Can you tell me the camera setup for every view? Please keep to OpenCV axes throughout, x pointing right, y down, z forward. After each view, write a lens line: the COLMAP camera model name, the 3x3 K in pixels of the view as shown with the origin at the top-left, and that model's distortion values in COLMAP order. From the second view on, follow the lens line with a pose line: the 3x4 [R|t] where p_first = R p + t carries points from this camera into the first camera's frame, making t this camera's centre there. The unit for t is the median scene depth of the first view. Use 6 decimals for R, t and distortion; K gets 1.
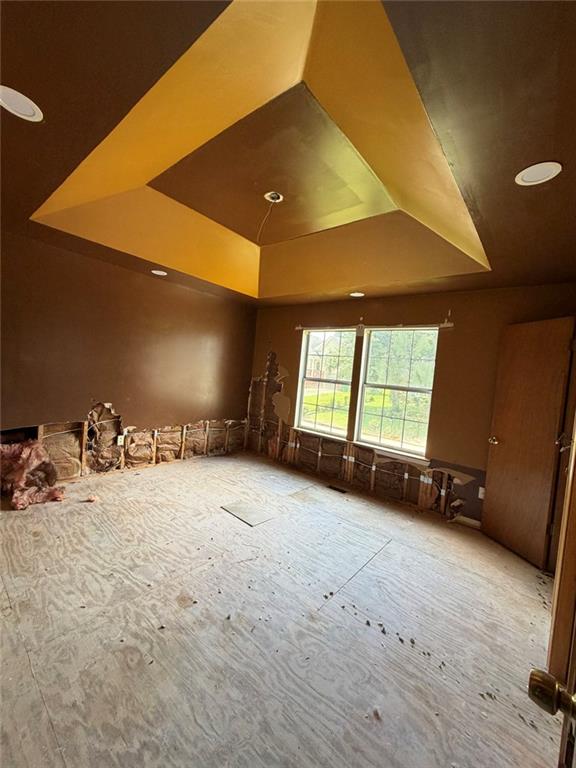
lens RADIAL K [[306.4, 0, 288.3], [0, 306.4, 382.3], [0, 0, 1]] dist [0.000371, -0.000085]
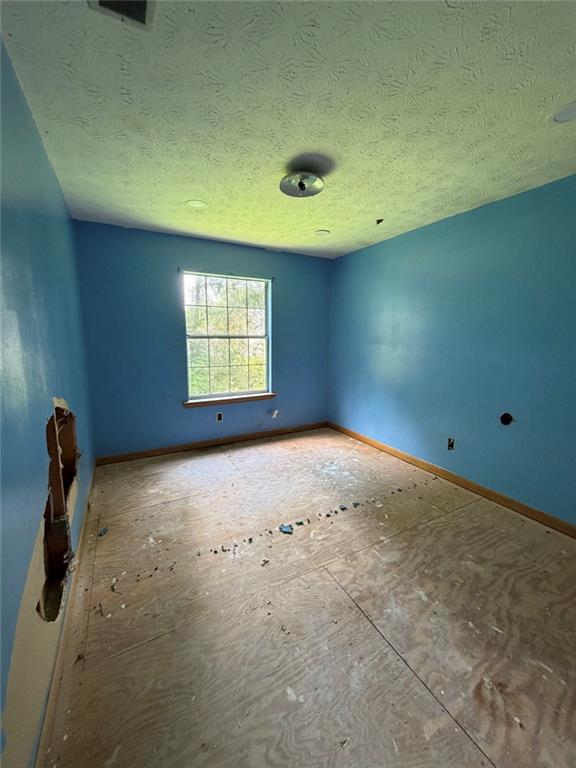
lens RADIAL K [[304.6, 0, 287.7], [0, 304.6, 392.7], [0, 0, 1]] dist [-0.001626, -0.000194]
pose [[0.381689, -0.262717, 0.886168, -0.598076], [0.053505, 0.963427, 0.262576, -0.066724], [-0.922741, -0.052808, 0.381786, 0.486123]]
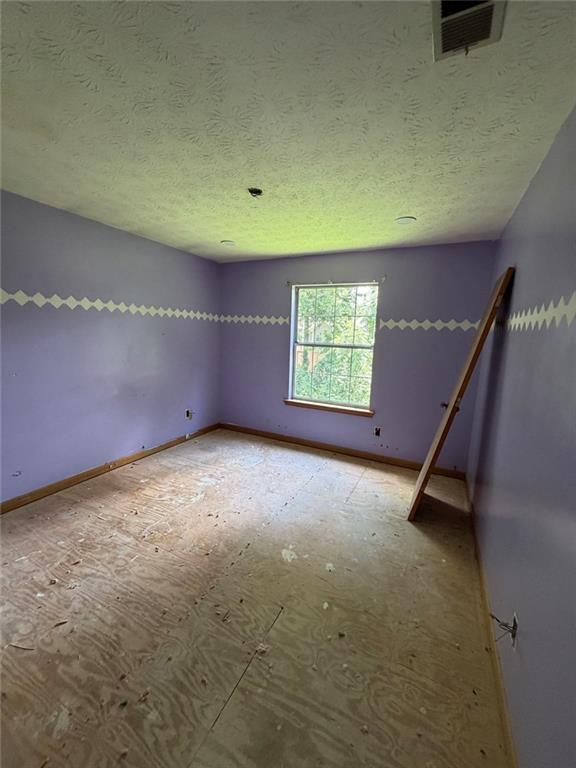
lens RADIAL K [[306.4, 0, 288.3], [0, 306.4, 382.3], [0, 0, 1]] dist [0.000371, -0.000085]
pose [[0.974123, -0.080642, 0.211141, -0.047190], [0.053458, 0.989882, 0.131436, -0.006199], [-0.219604, -0.116747, 0.968578, 0.035315]]
